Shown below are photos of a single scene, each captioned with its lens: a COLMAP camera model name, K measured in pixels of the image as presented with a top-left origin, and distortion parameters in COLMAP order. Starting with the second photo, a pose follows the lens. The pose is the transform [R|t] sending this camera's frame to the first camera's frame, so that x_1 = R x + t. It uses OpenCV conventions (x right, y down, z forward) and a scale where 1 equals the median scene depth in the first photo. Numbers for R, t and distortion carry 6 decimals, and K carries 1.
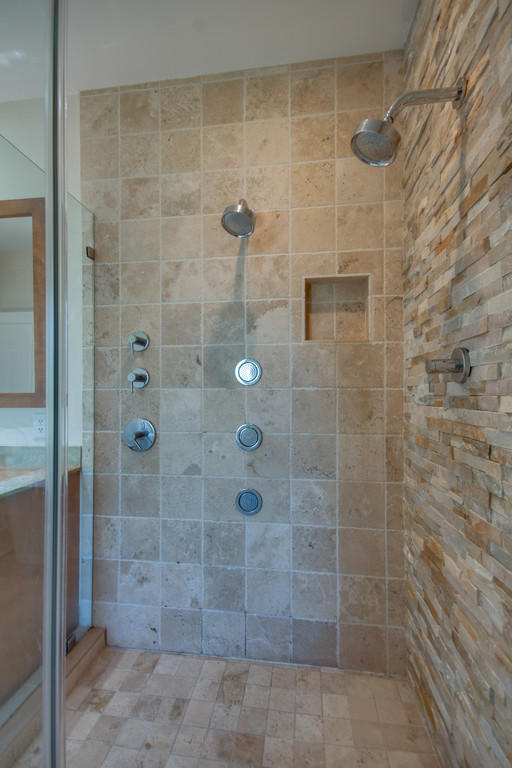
lens RADIAL K [[350.3, 0, 254.7], [0, 350.3, 384.9], [0, 0, 1]] dist [0.000645, -0.000623]
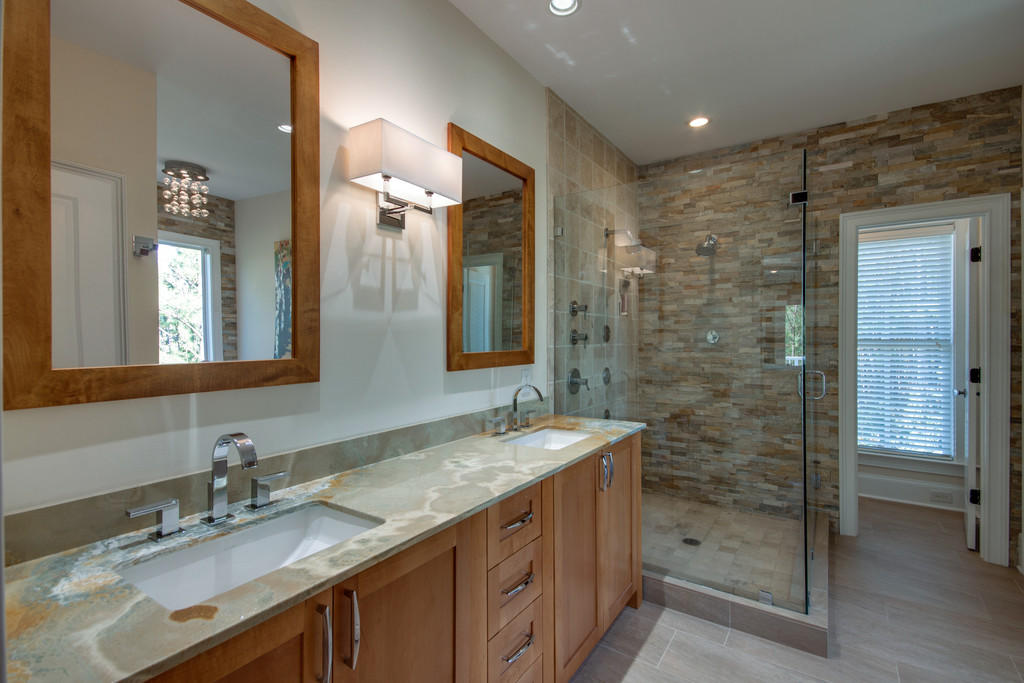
lens RADIAL K [[467.1, 0, 506.7], [0, 467.1, 343.8], [0, 0, 1]] dist [0.000645, -0.000623]
pose [[0.433023, -0.005825, 0.901364, -2.013016], [-0.007826, 0.999917, 0.010221, -0.012137], [-0.901349, -0.011480, 0.432942, 0.485545]]
